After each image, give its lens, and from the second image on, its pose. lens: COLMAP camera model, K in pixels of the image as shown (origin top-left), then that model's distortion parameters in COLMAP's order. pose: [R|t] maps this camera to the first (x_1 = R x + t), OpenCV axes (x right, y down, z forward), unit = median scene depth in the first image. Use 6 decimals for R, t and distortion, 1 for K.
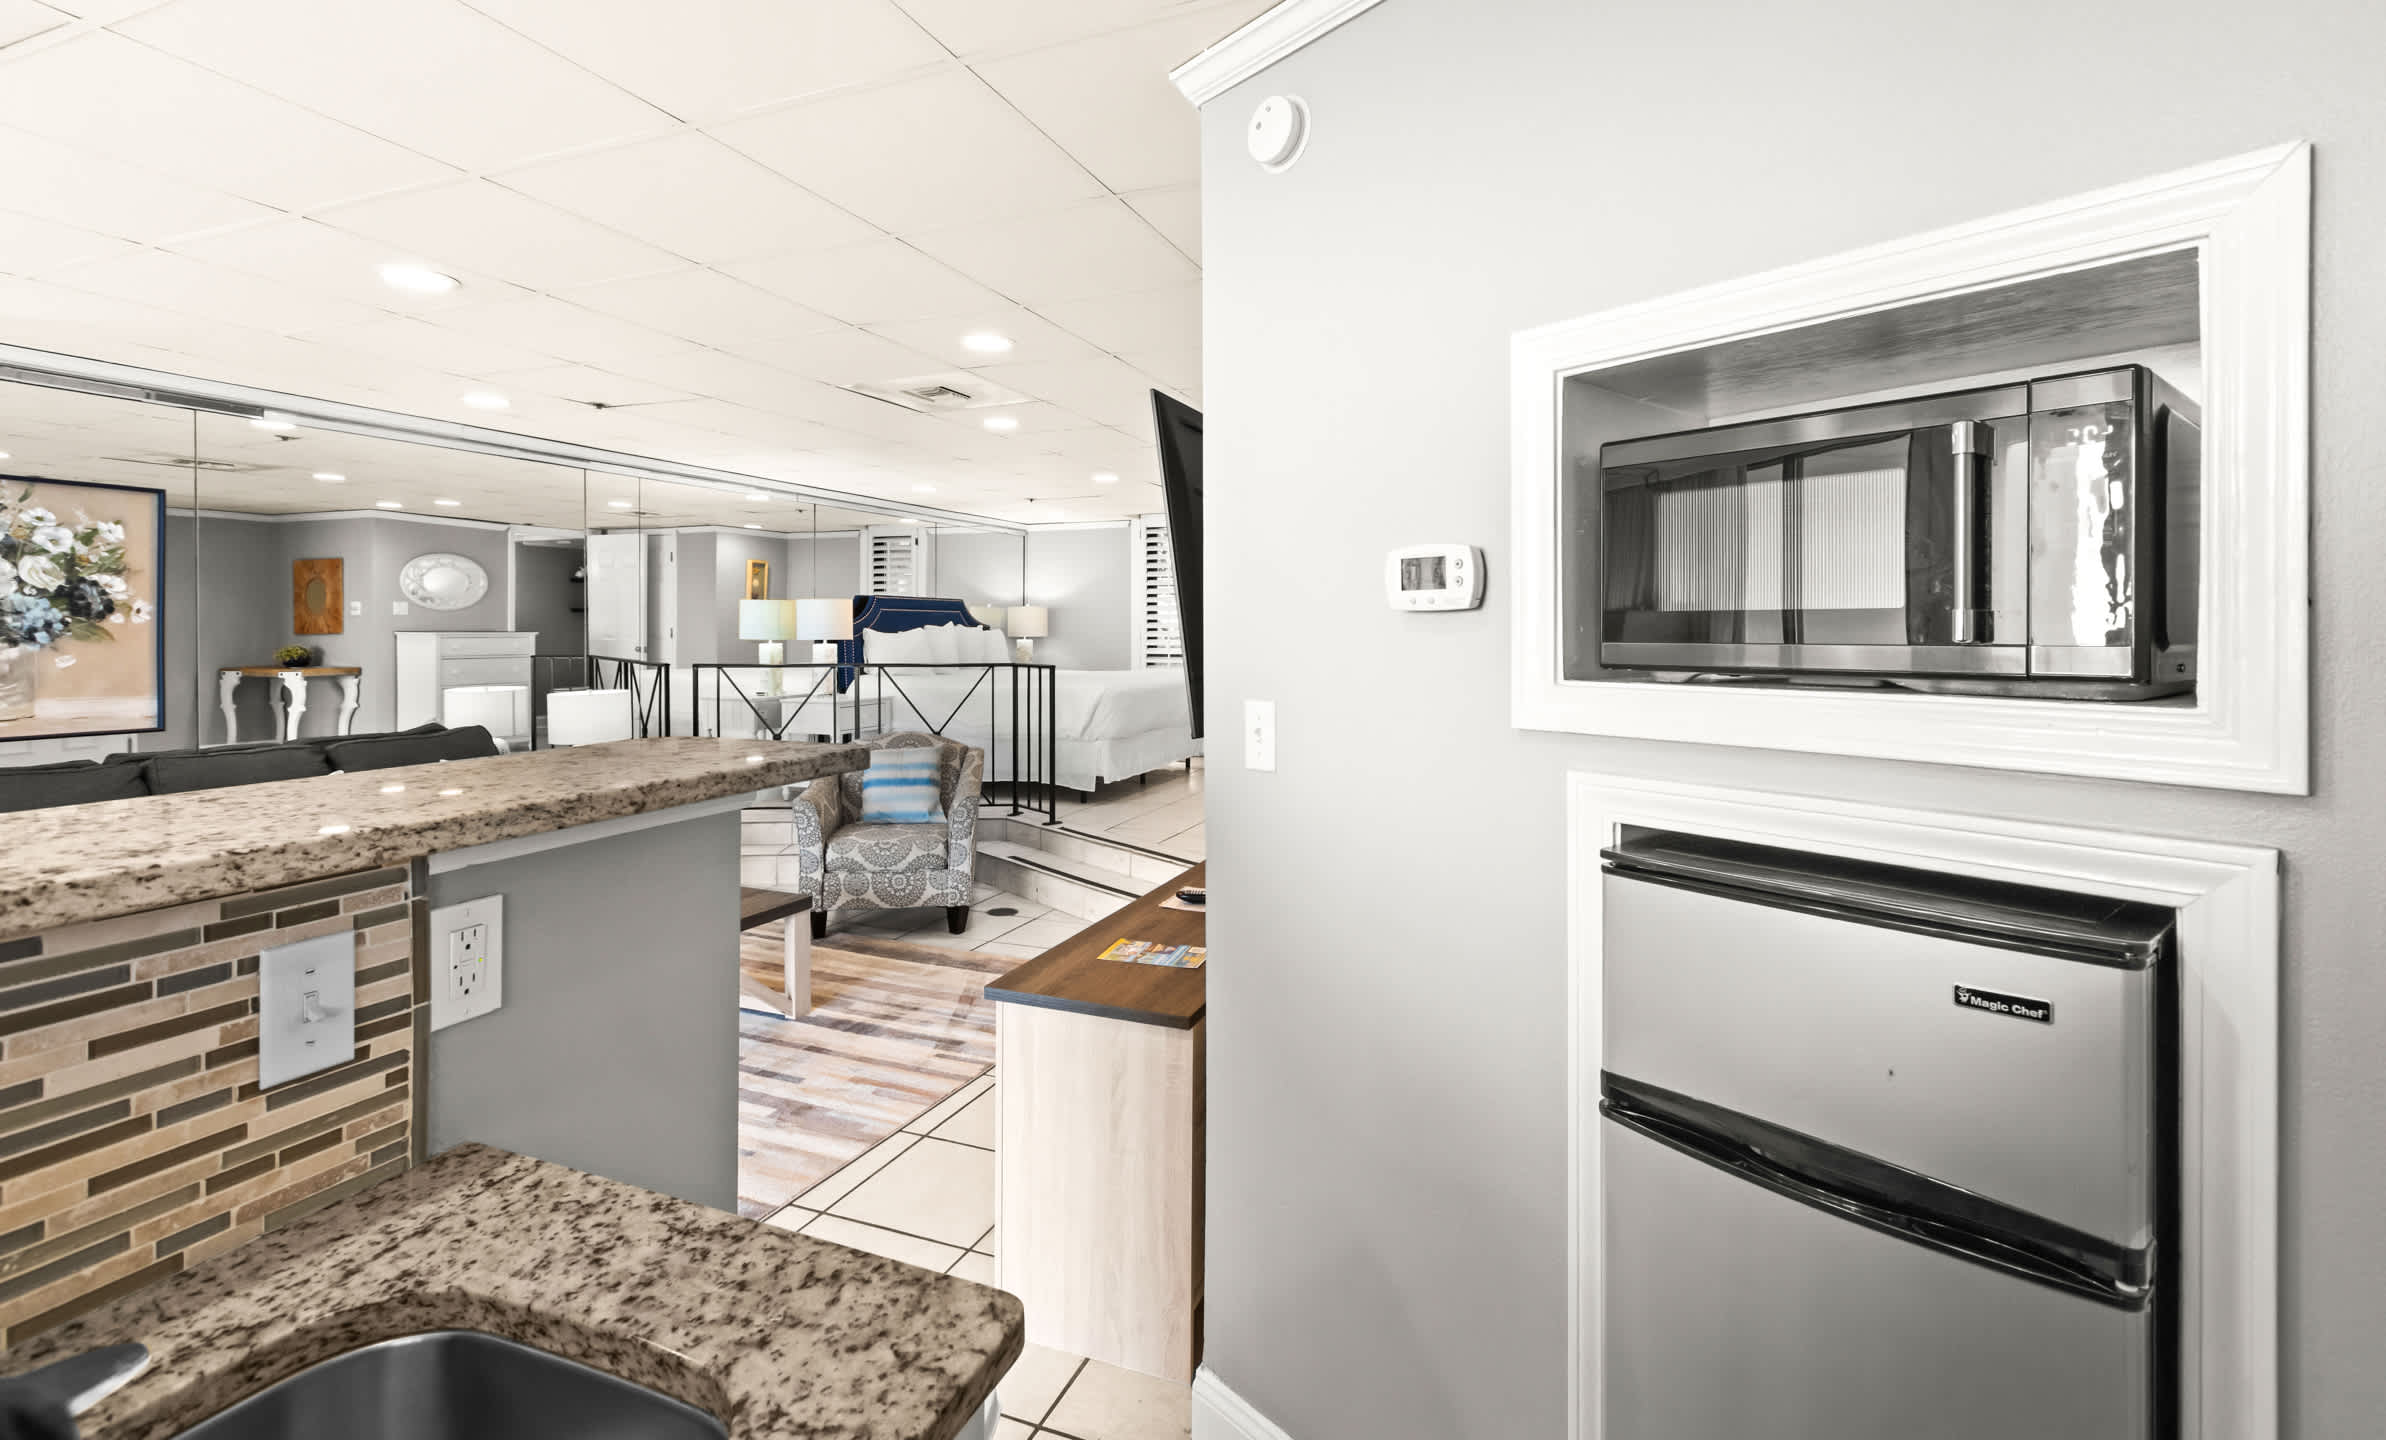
lens RADIAL K [[1095.7, 0, 1167.6], [0, 1095.7, 636.2], [0, 0, 1]] dist [0.008556, -0.001054]
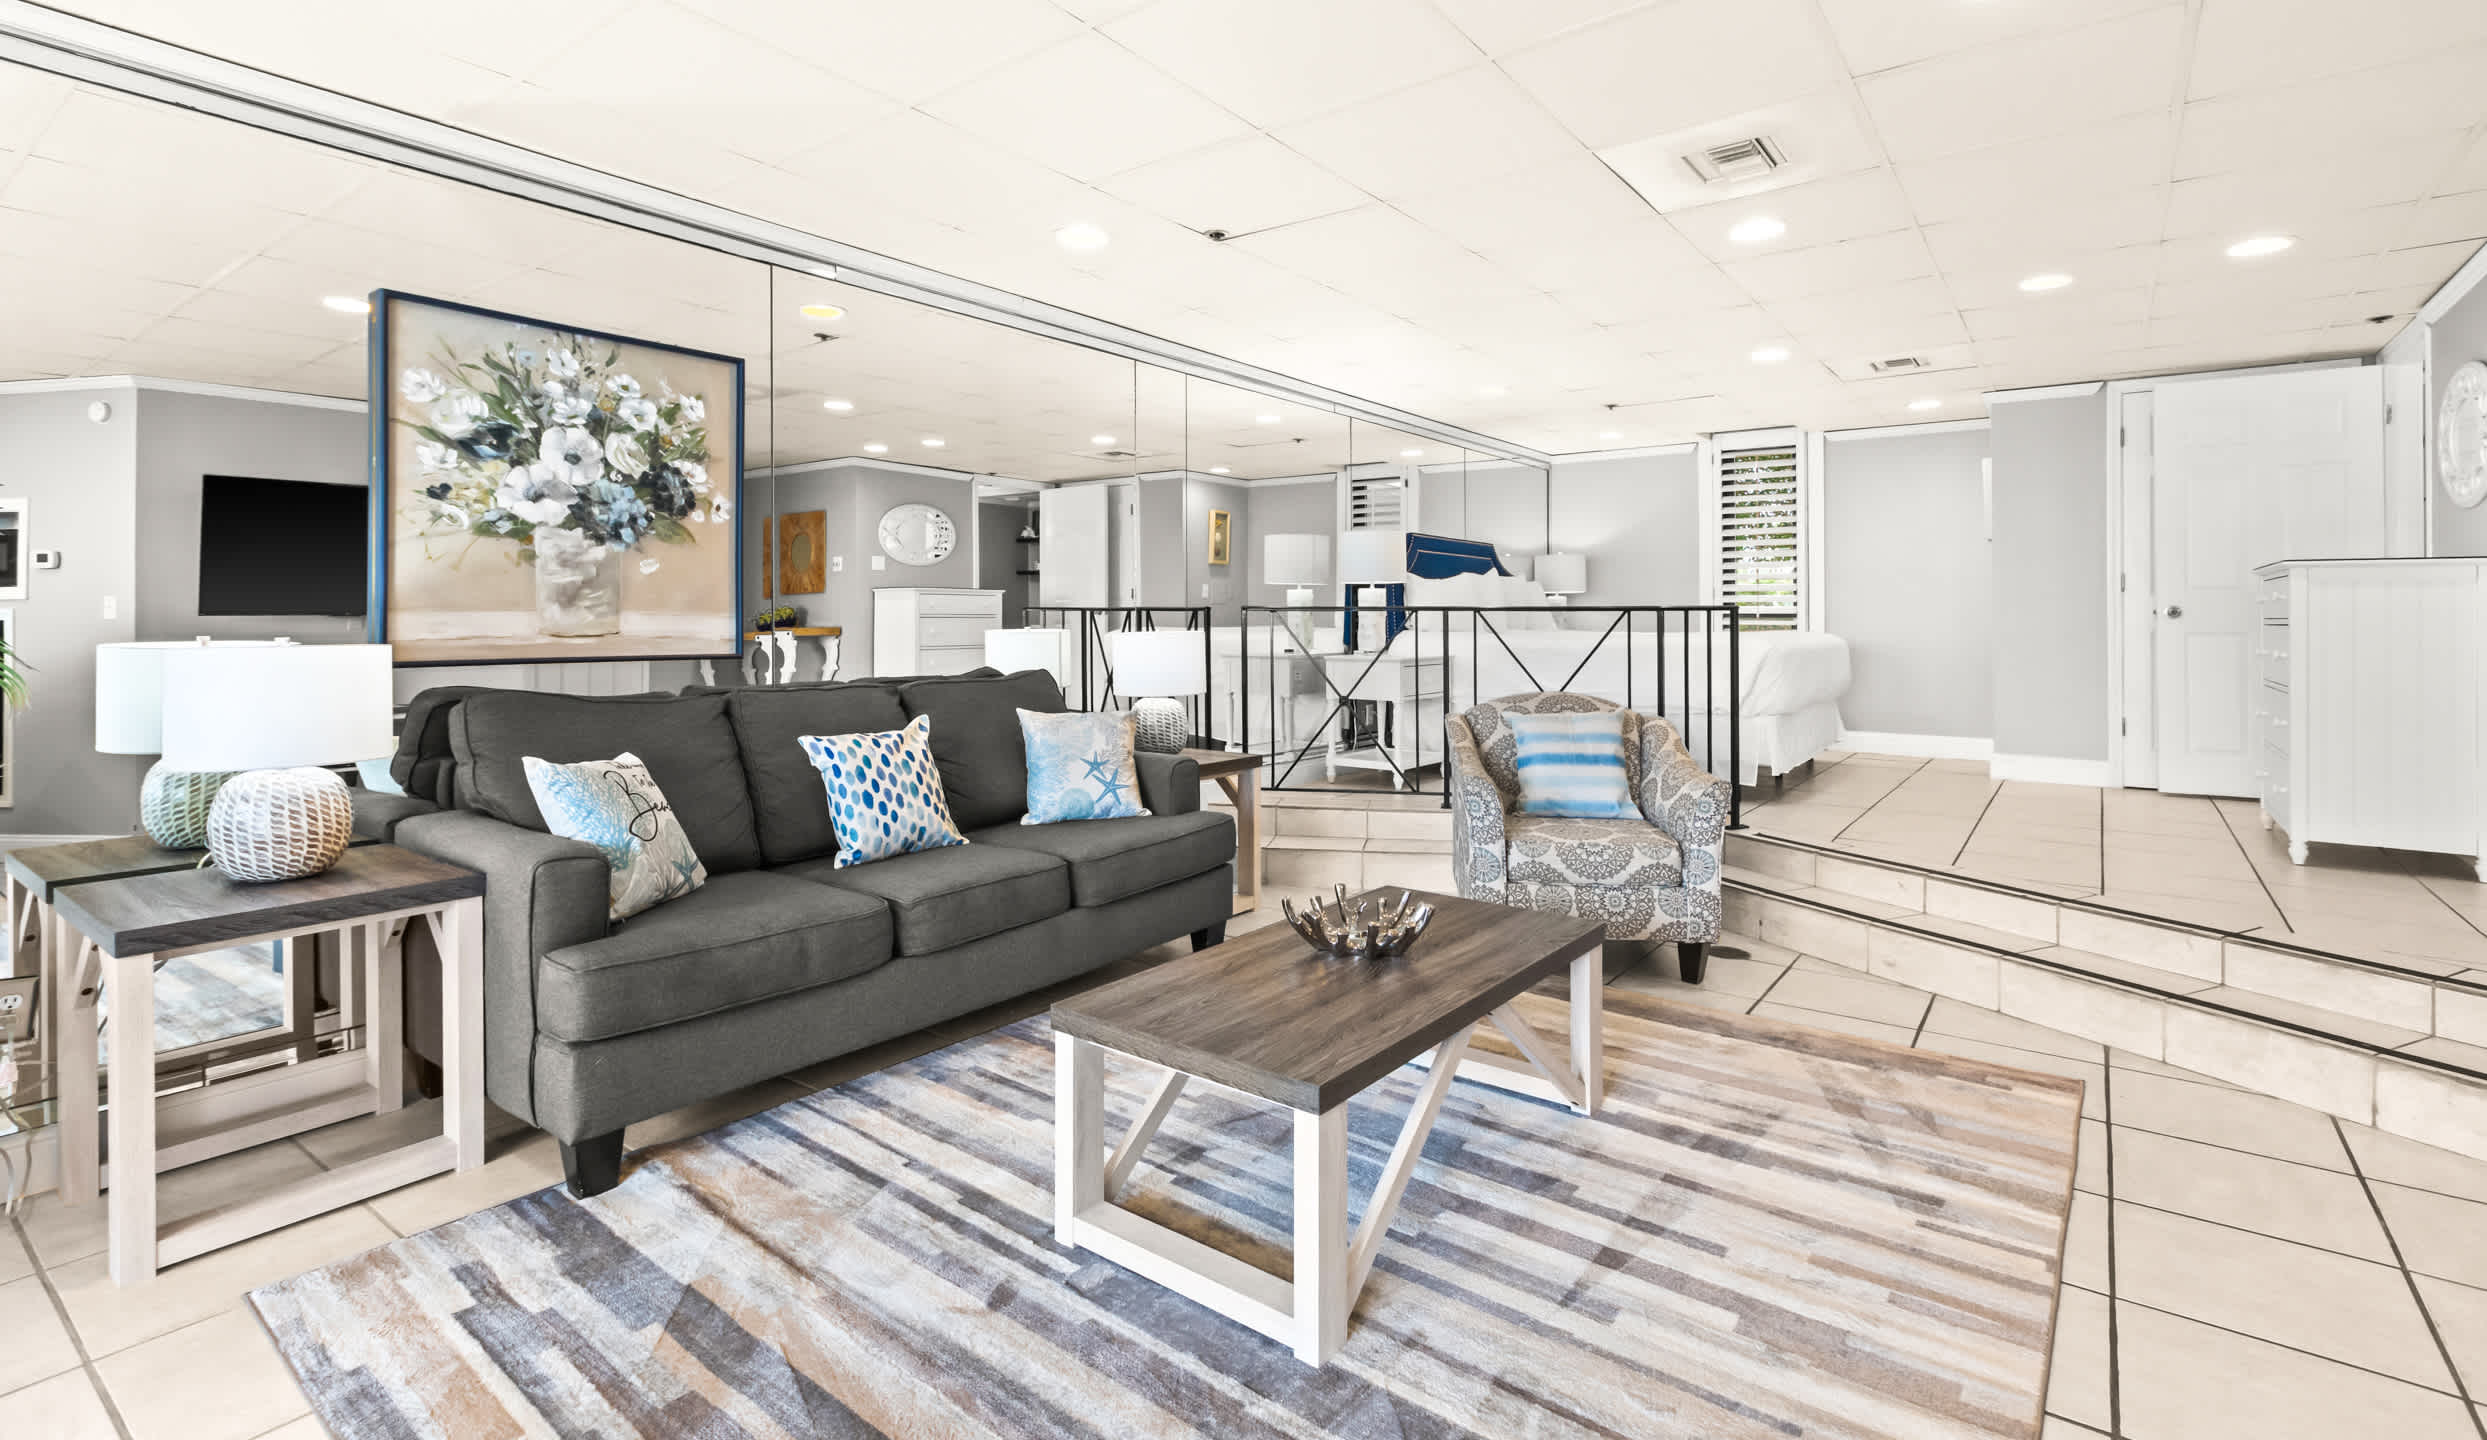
lens RADIAL K [[1142.1, 0, 1220.4], [0, 1142.1, 619.0], [0, 0, 1]] dist [0.011893, -0.002644]
pose [[0.966499, 0.002020, -0.256663, -0.383784], [-0.004017, 0.999966, -0.007254, 0.066624], [0.256640, 0.008041, 0.966474, 0.301677]]
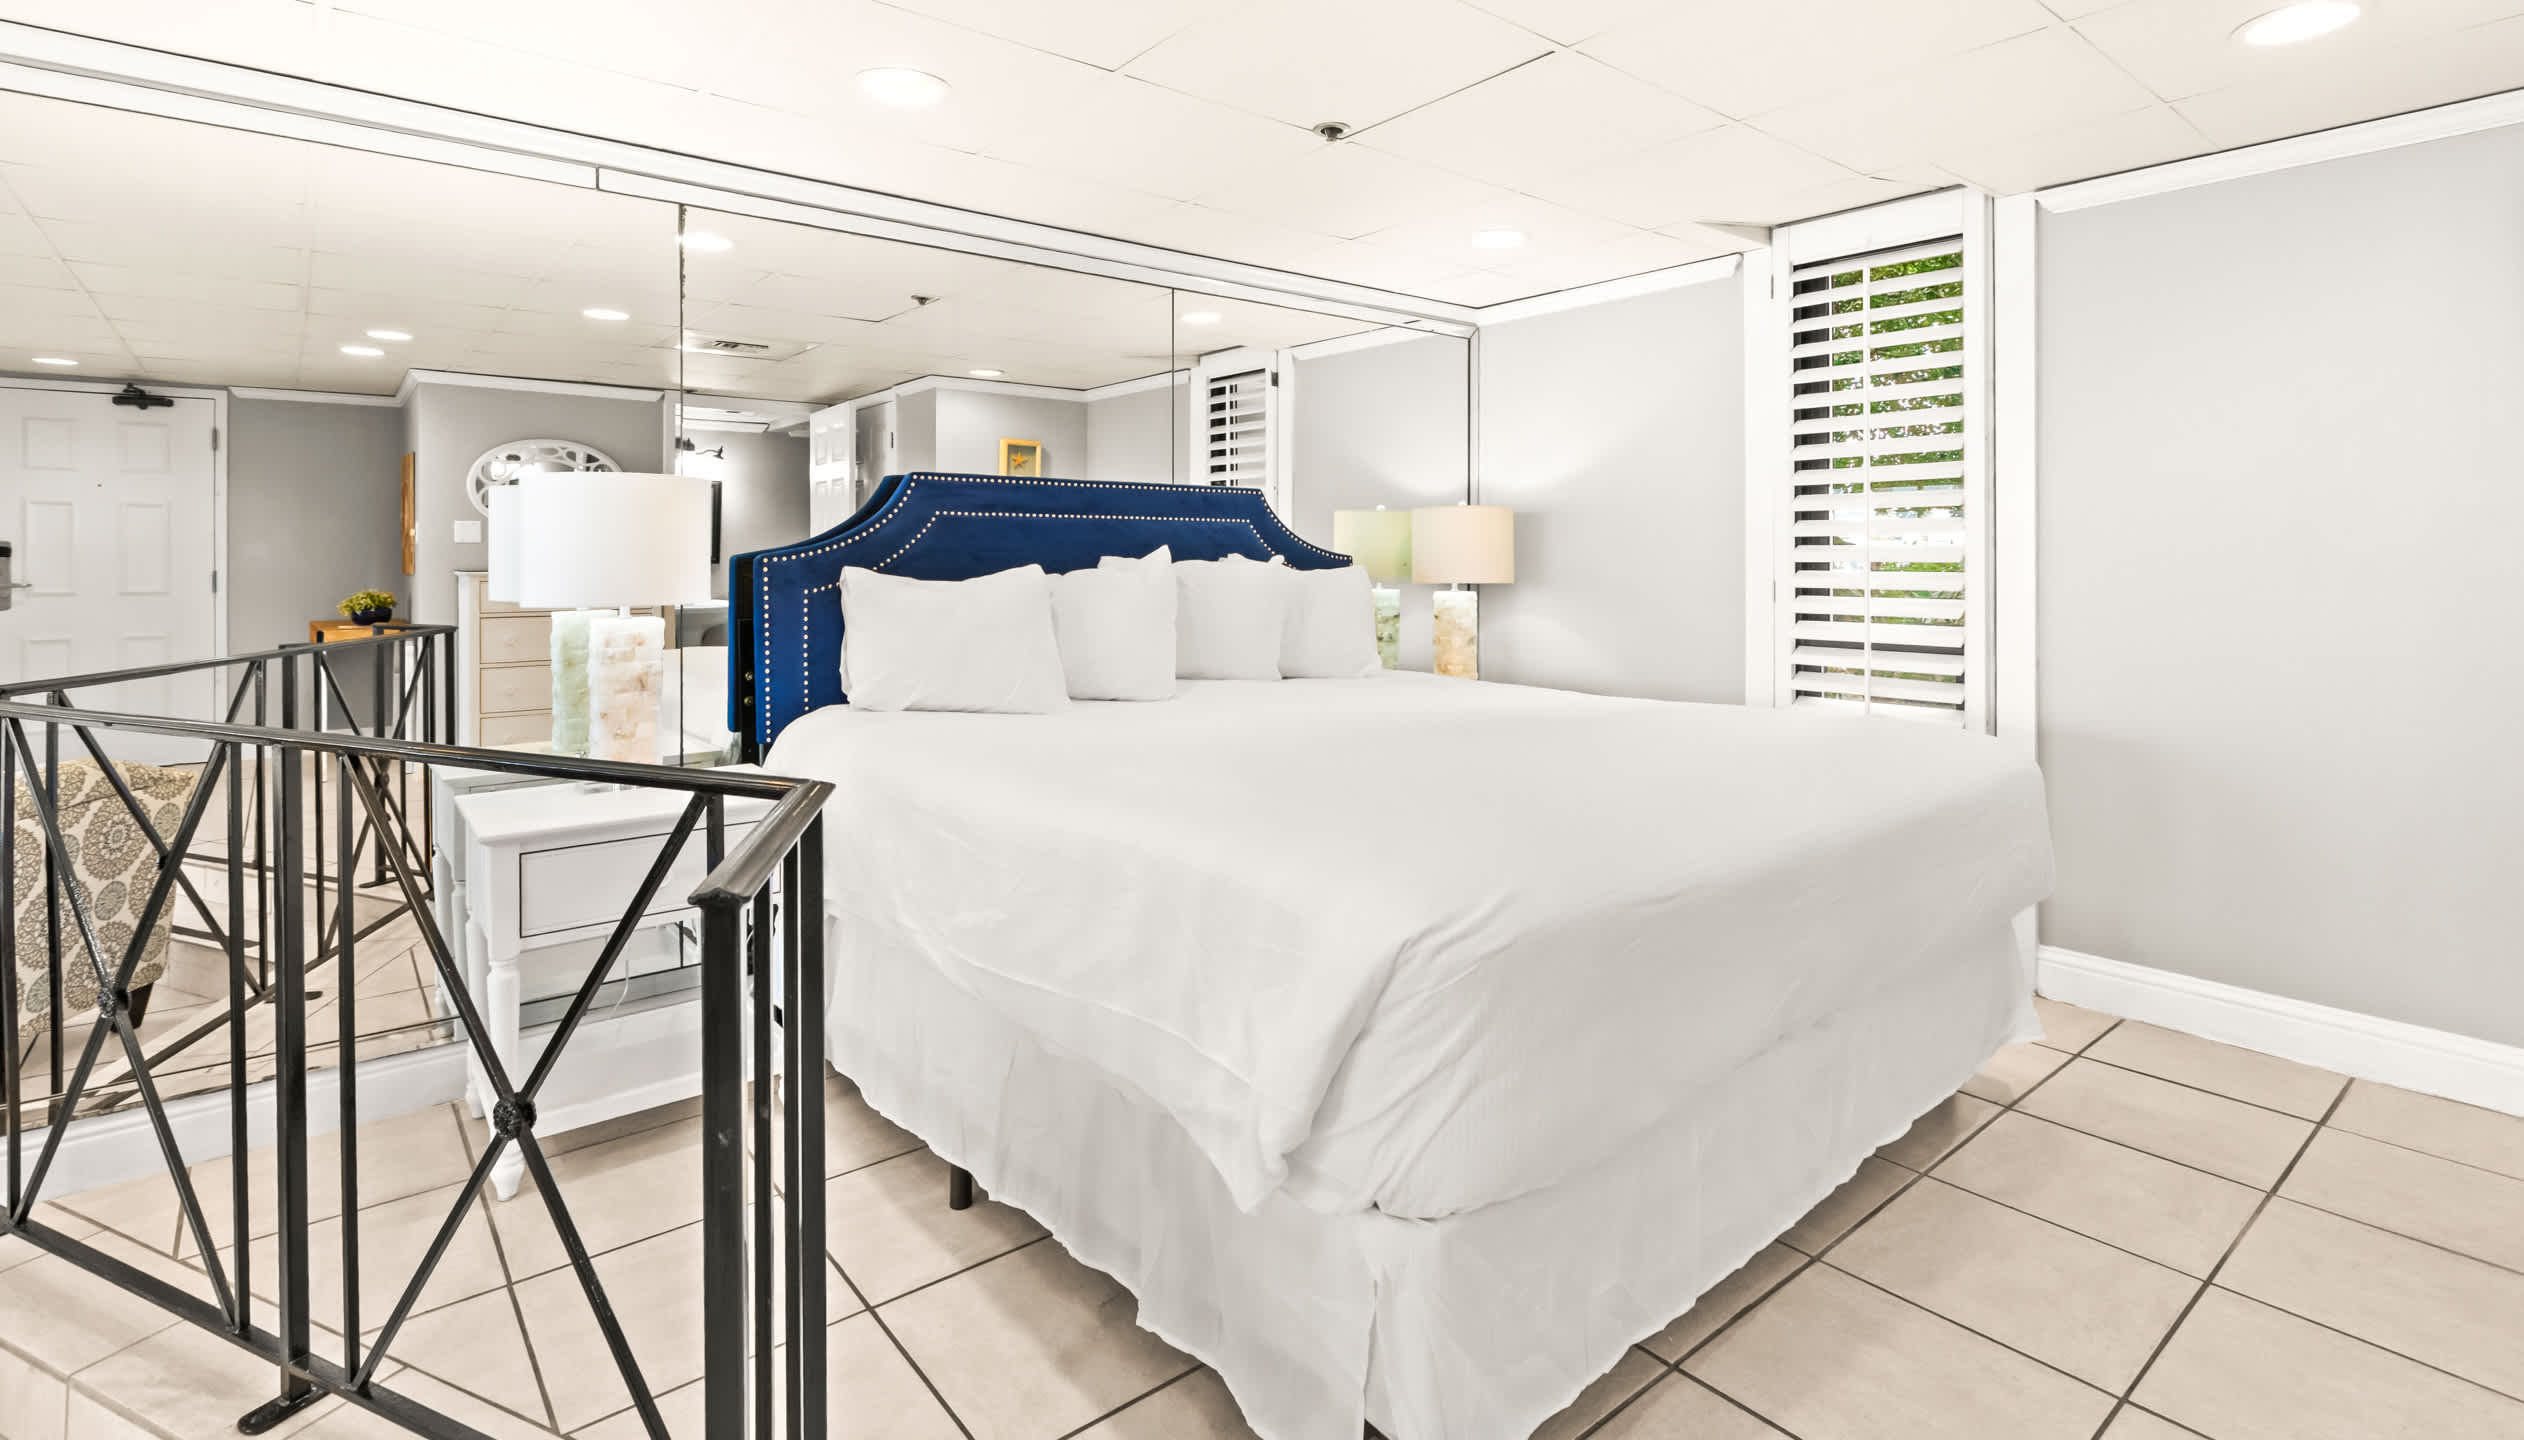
lens RADIAL K [[1159.1, 0, 1243.4], [0, 1159.1, 559.7], [0, 0, 1]] dist [0.011893, -0.002644]
pose [[0.873082, -0.000366, -0.487574, 0.019731], [-0.000218, 0.999999, -0.001142, -0.019994], [0.487574, 0.001103, 0.873081, 1.489307]]
